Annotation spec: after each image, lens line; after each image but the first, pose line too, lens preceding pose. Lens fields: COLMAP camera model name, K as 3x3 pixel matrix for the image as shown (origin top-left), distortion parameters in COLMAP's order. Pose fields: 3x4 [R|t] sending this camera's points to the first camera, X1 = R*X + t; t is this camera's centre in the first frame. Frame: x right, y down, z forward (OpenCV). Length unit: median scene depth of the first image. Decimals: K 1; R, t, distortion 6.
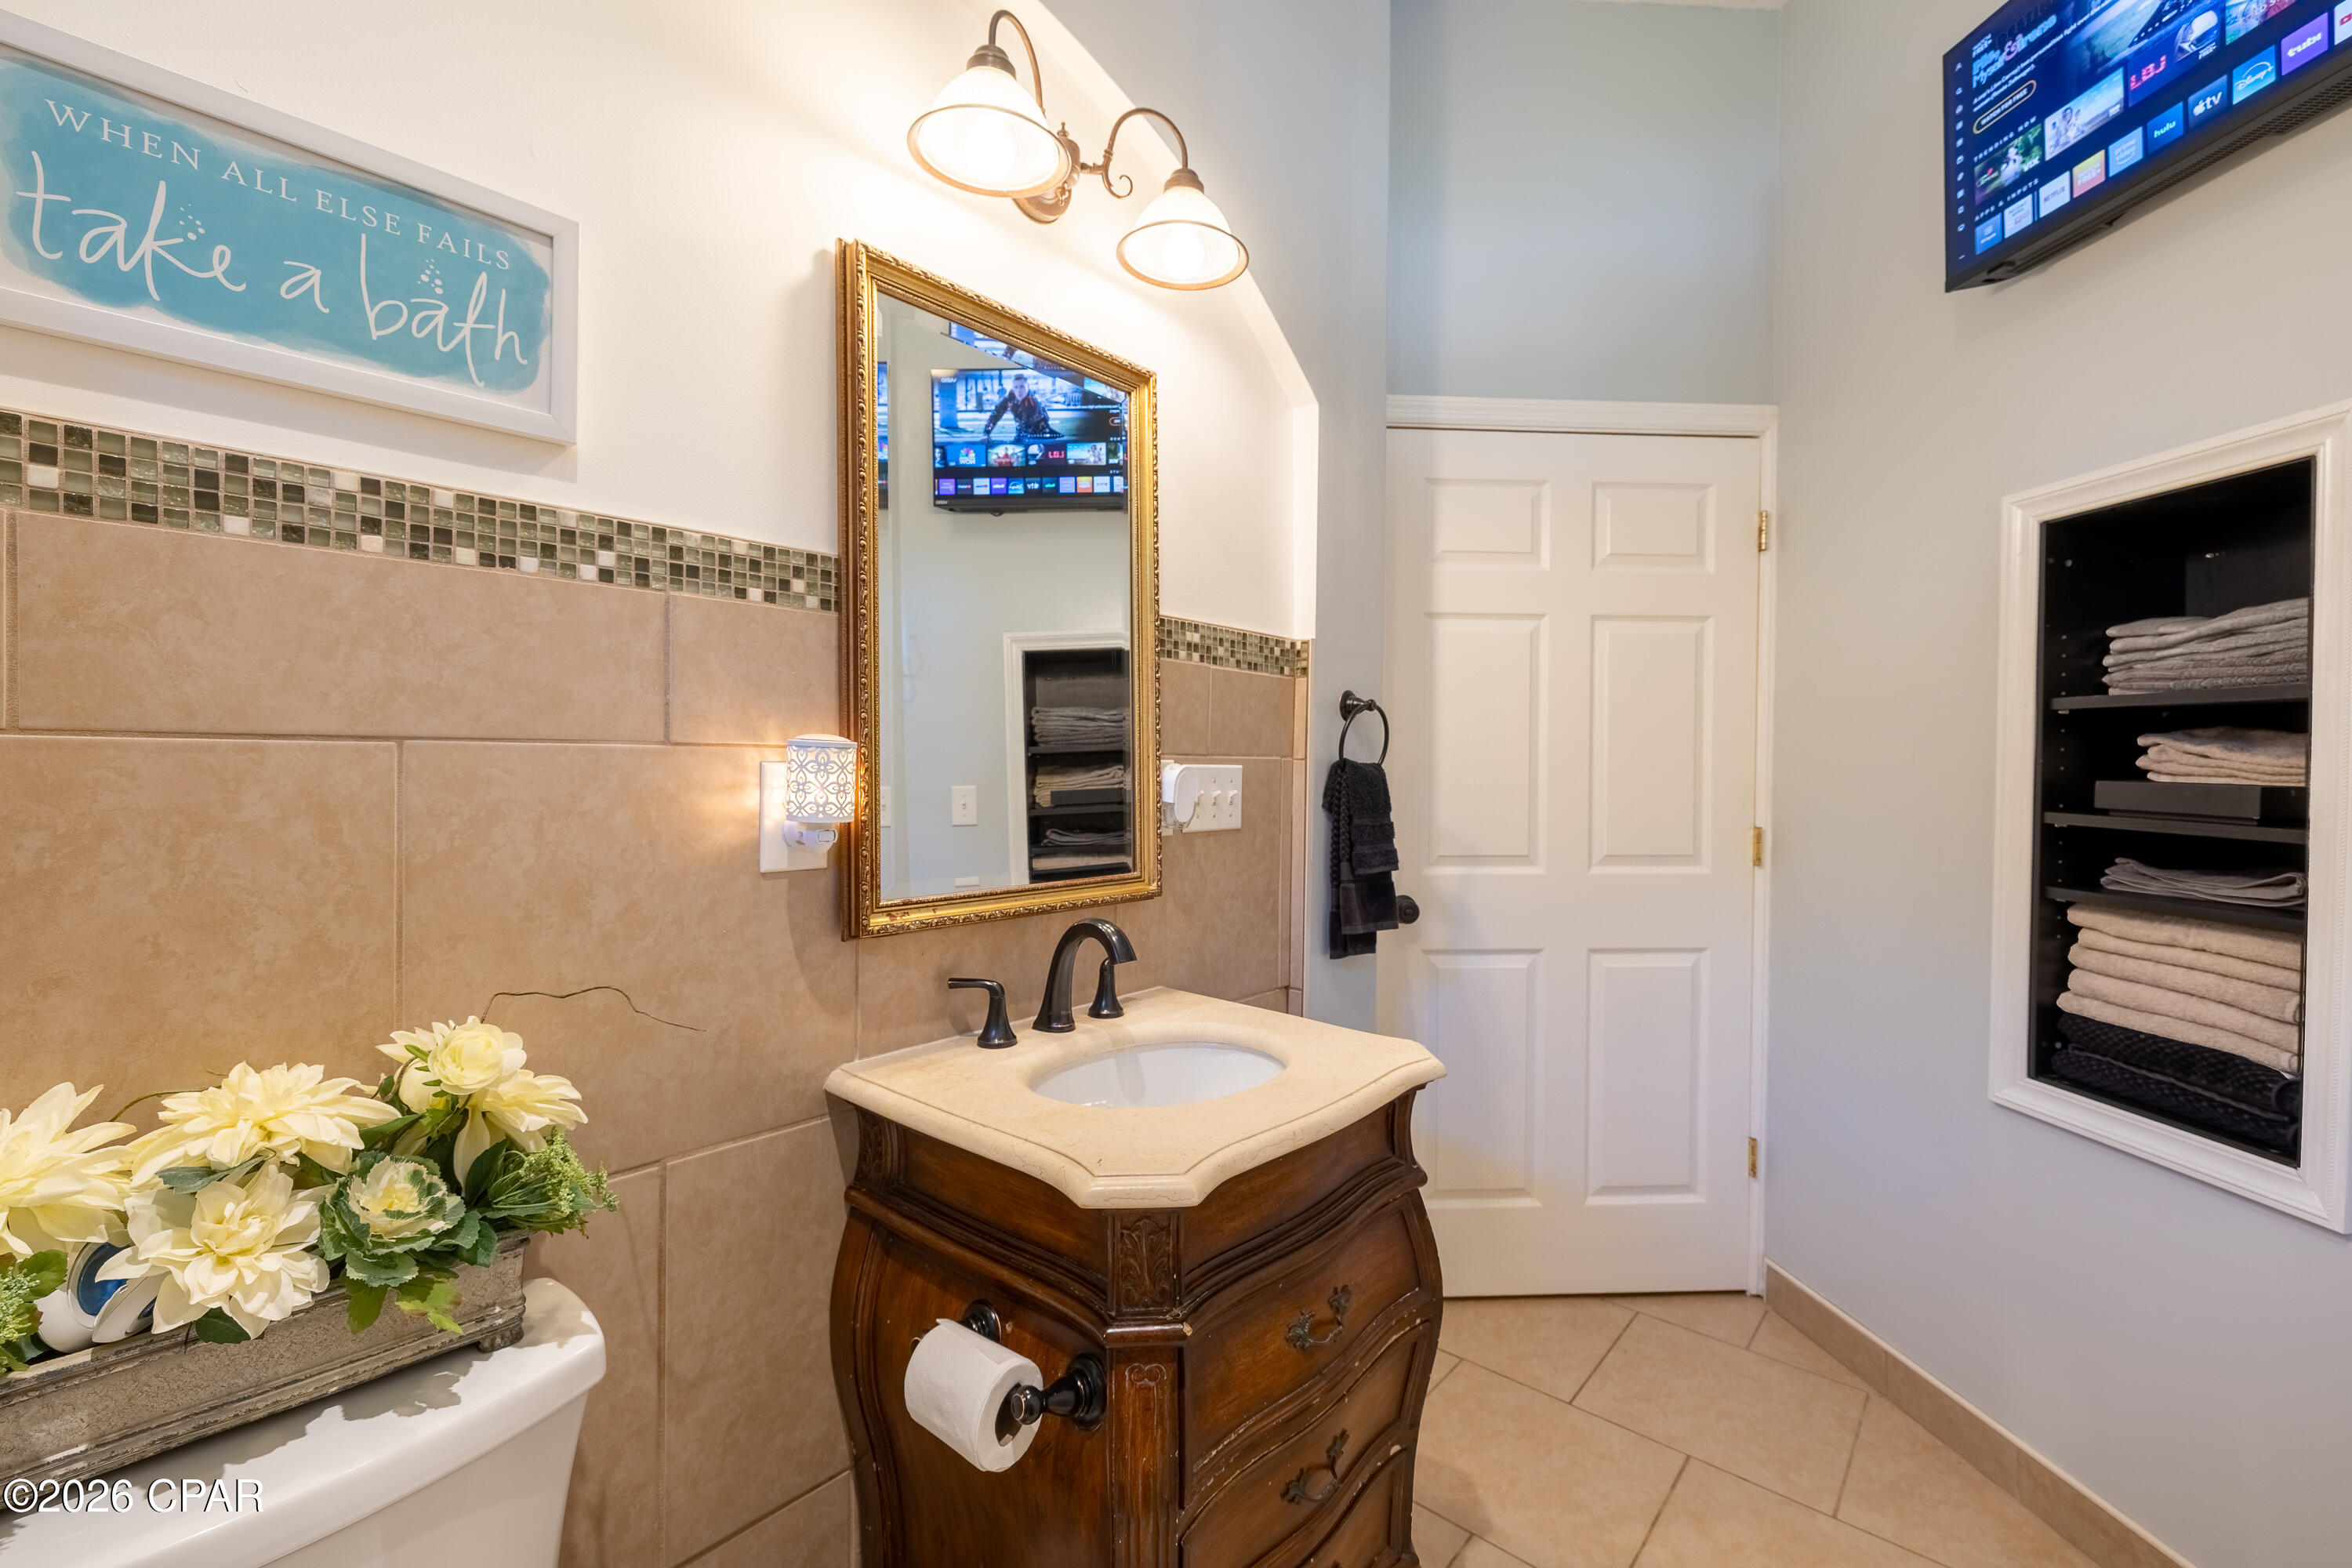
lens RADIAL K [[984.8, 0, 1179.0], [0, 984.8, 785.3], [0, 0, 1]] dist [-0.000183, 0.000415]
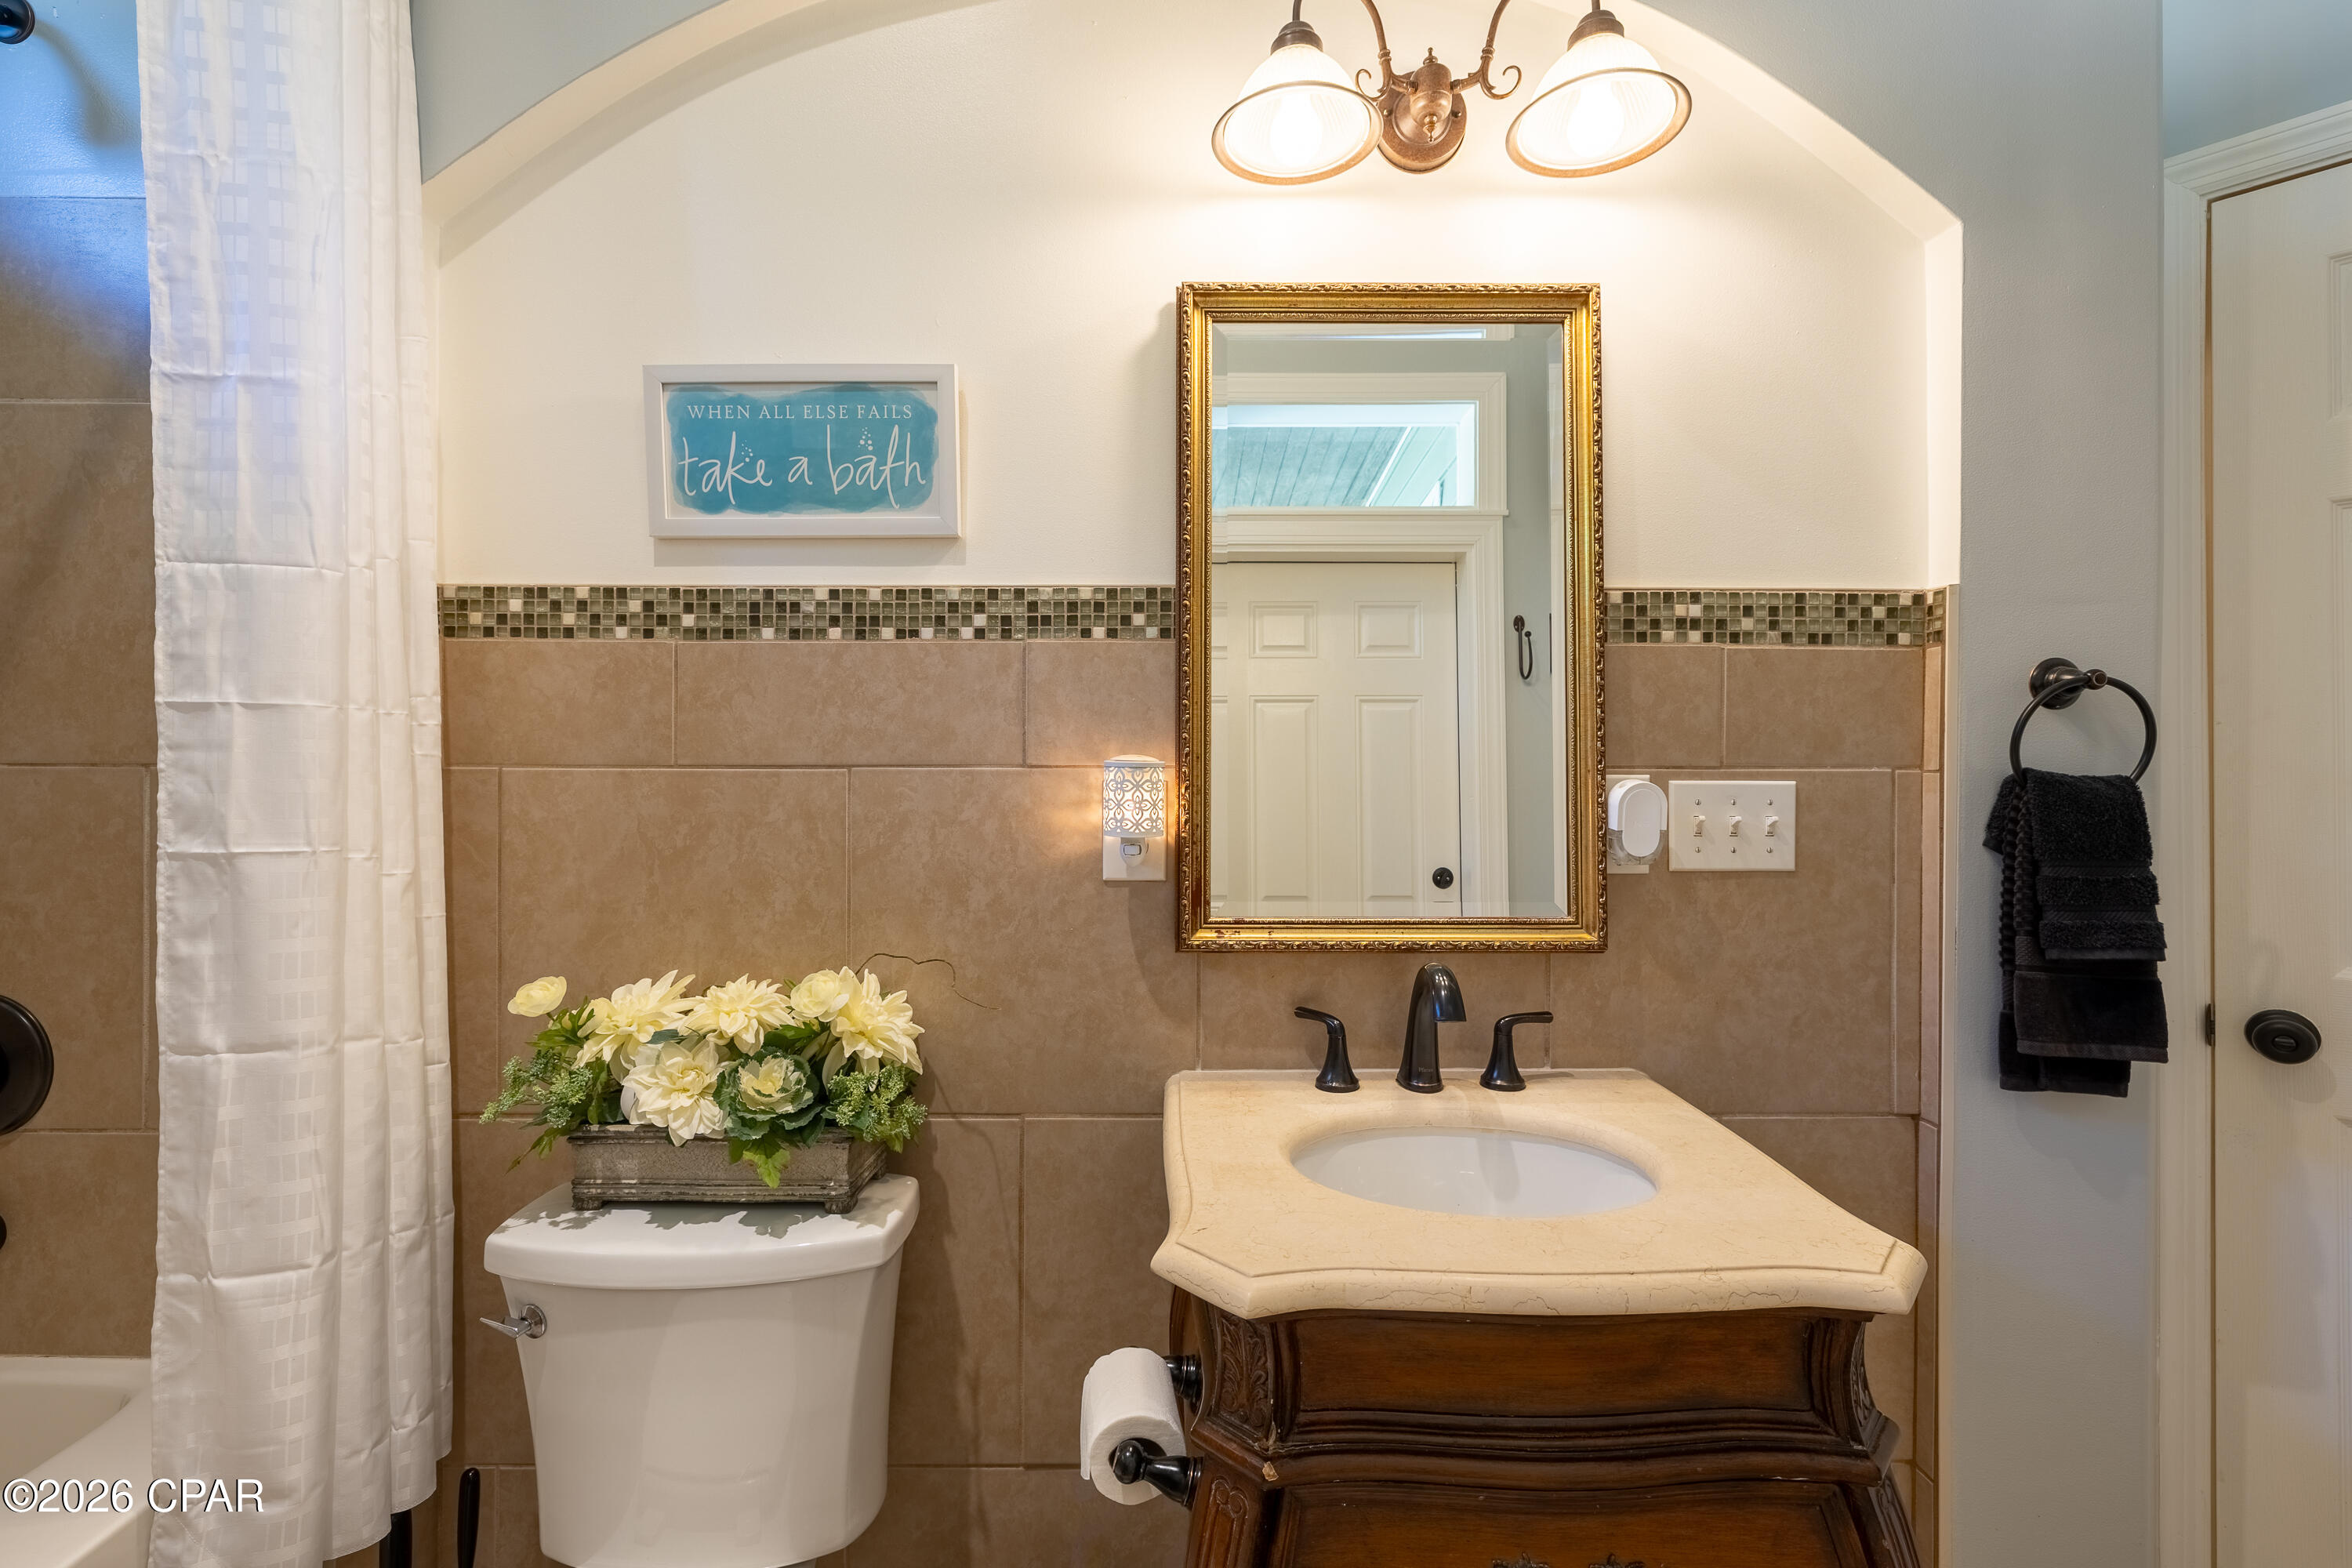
lens RADIAL K [[984.8, 0, 1178.0], [0, 984.8, 784.5], [0, 0, 1]] dist [-0.000183, 0.000415]
pose [[0.663937, -0.004026, -0.747778, 0.474554], [-0.010813, 0.999829, -0.014983, -0.004091], [0.747711, 0.018033, 0.663780, 0.323942]]
